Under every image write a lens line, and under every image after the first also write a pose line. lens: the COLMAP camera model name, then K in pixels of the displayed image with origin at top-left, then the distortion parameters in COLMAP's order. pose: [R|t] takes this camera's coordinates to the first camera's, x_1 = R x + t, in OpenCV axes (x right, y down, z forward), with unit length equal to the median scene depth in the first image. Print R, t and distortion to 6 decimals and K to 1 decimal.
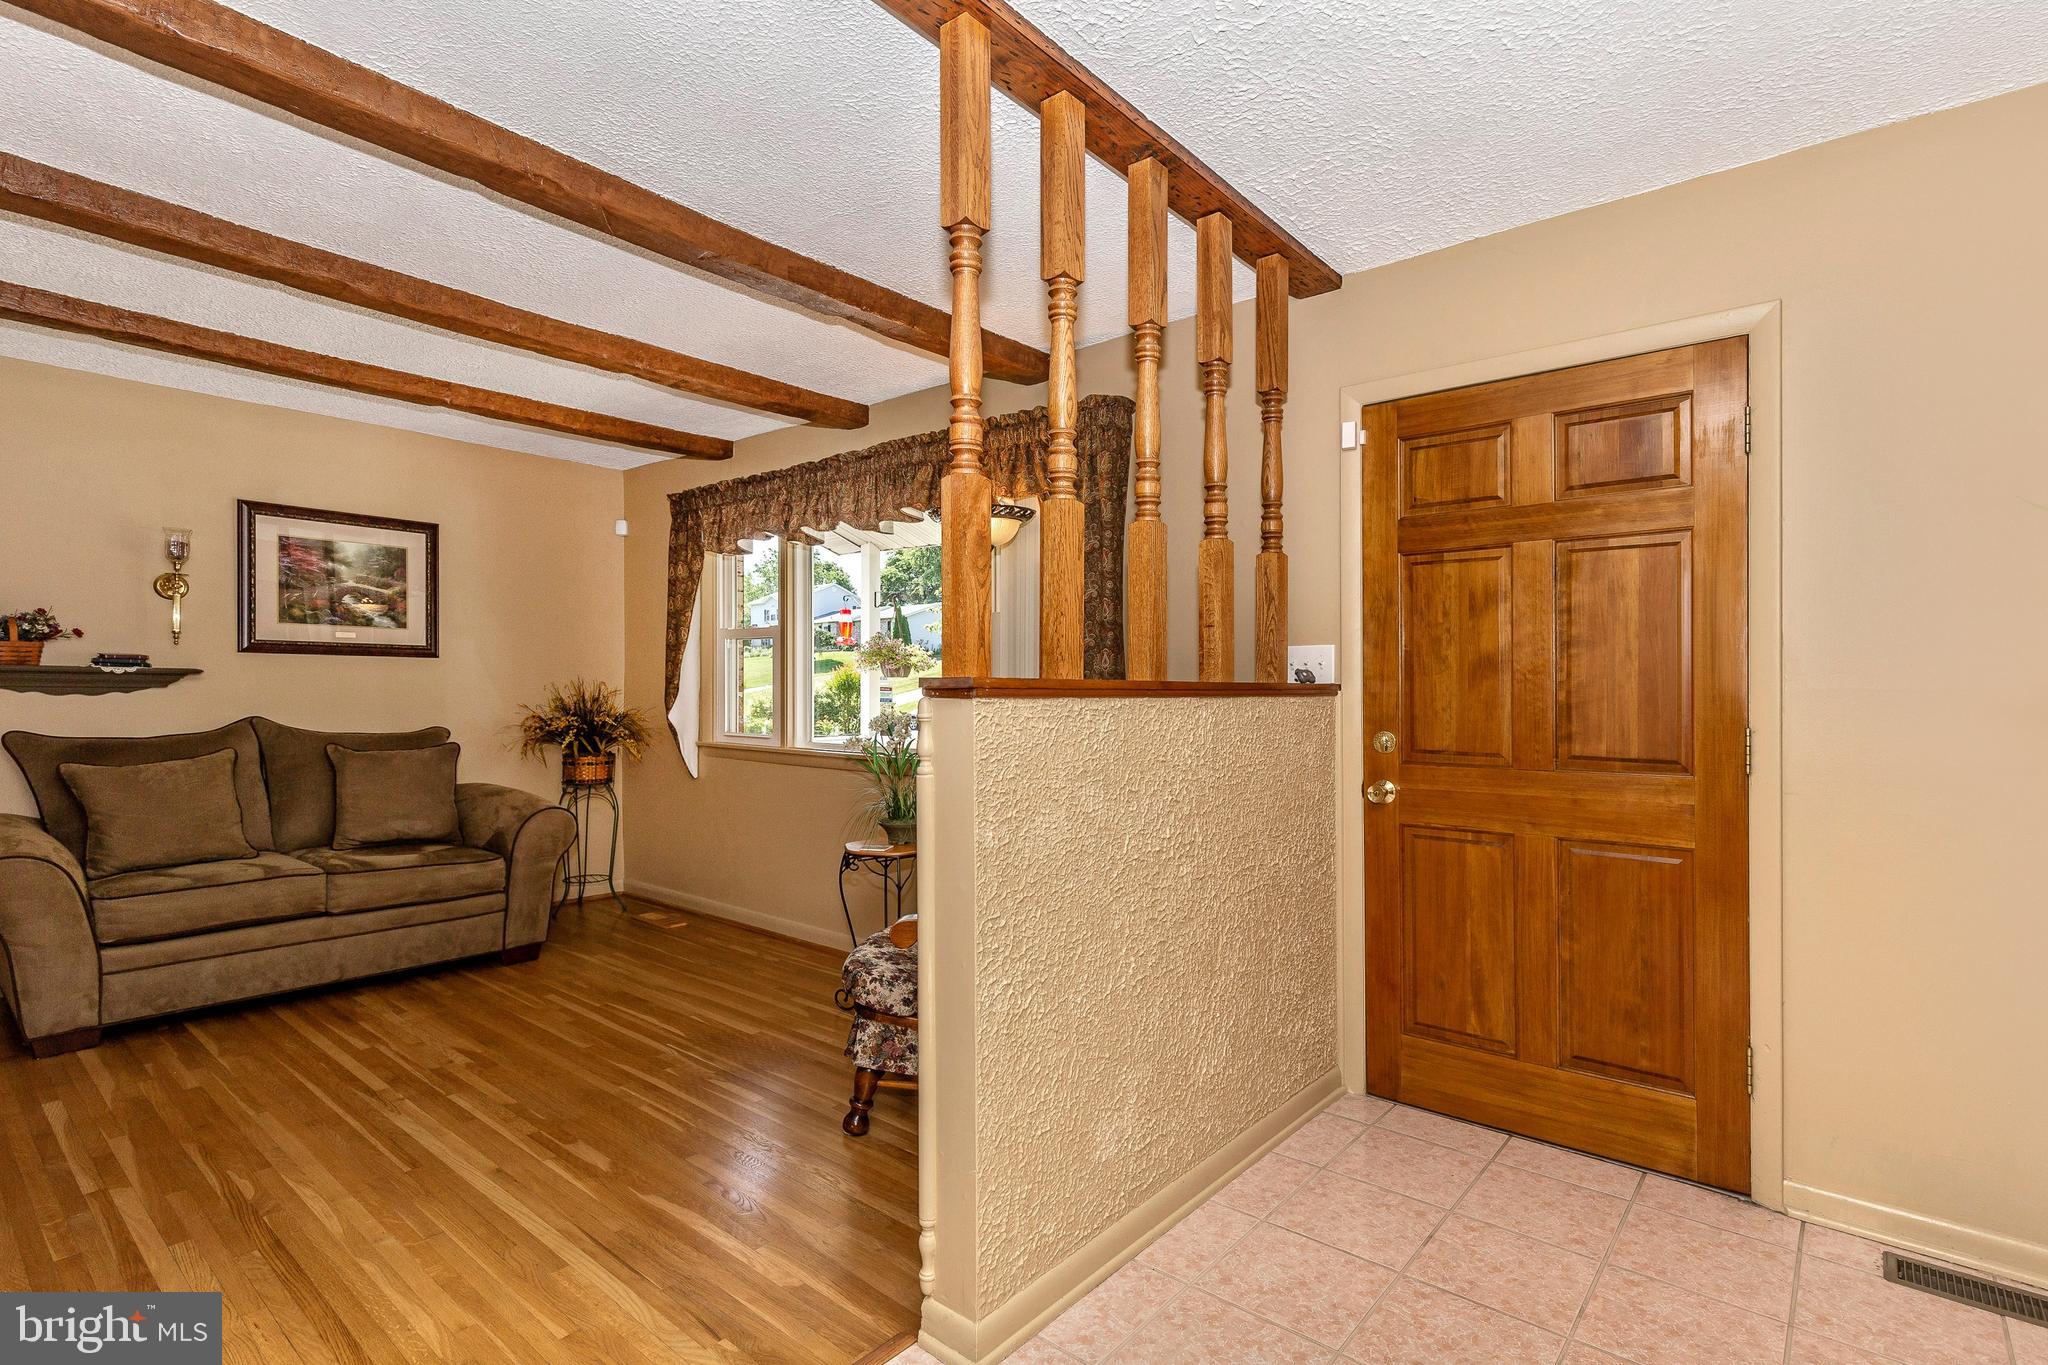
lens RADIAL K [[972.2, 0, 1055.7], [0, 972.2, 689.5], [0, 0, 1]] dist [0.006354, 0.000870]
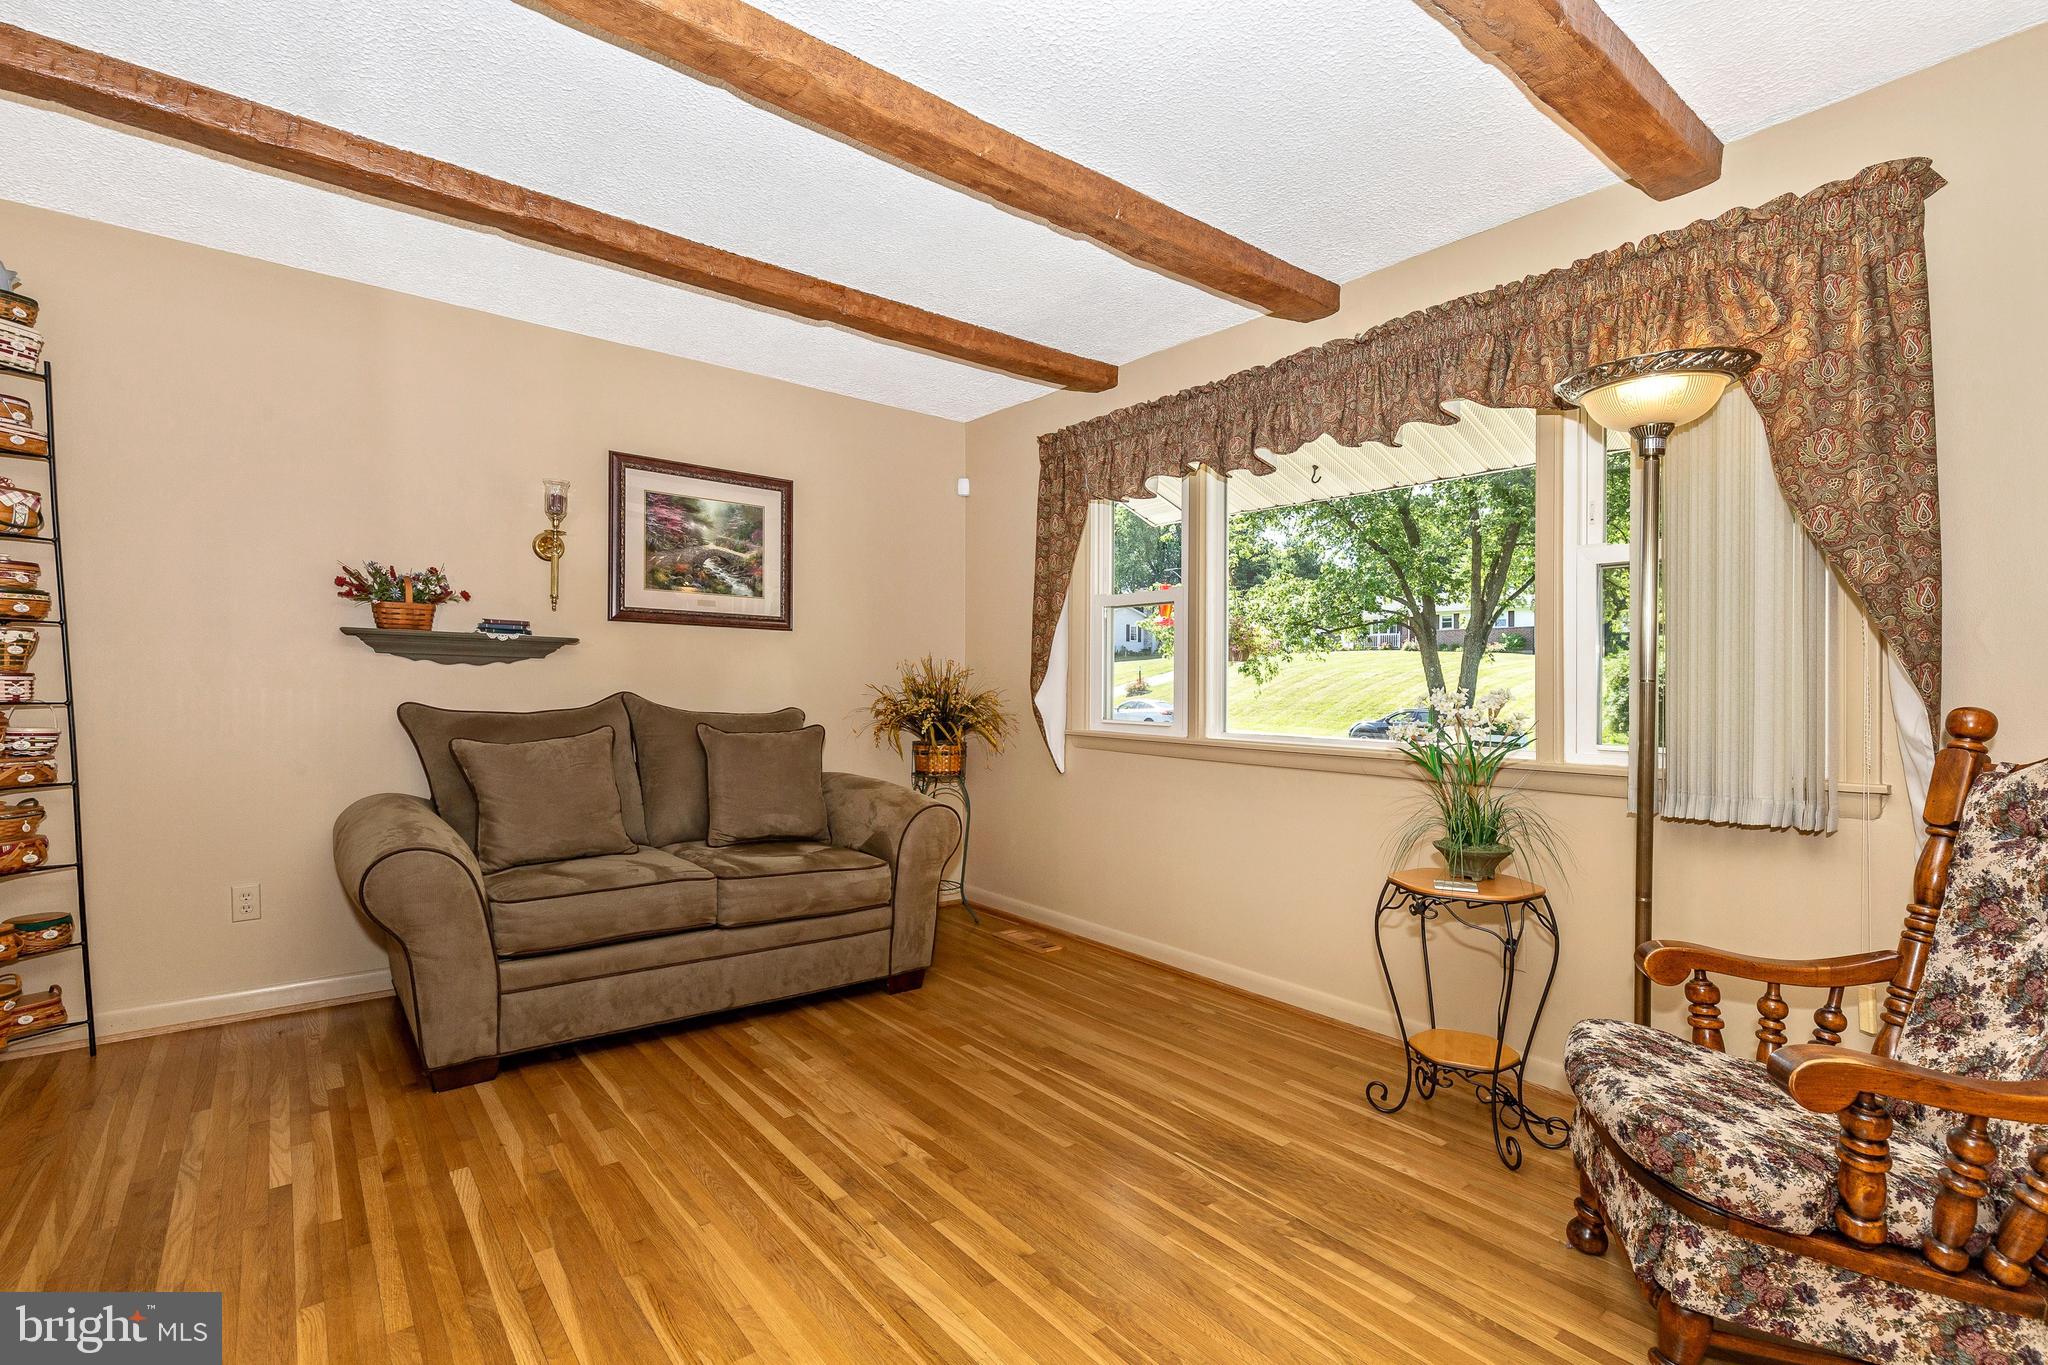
lens RADIAL K [[972.2, 0, 1036.0], [0, 972.2, 687.9], [0, 0, 1]] dist [0.006354, 0.000870]
pose [[0.974671, 0.006537, -0.223550, -0.306900], [-0.006790, 0.999977, -0.000364, 0.025898], [0.223542, 0.001872, 0.974692, 0.260717]]
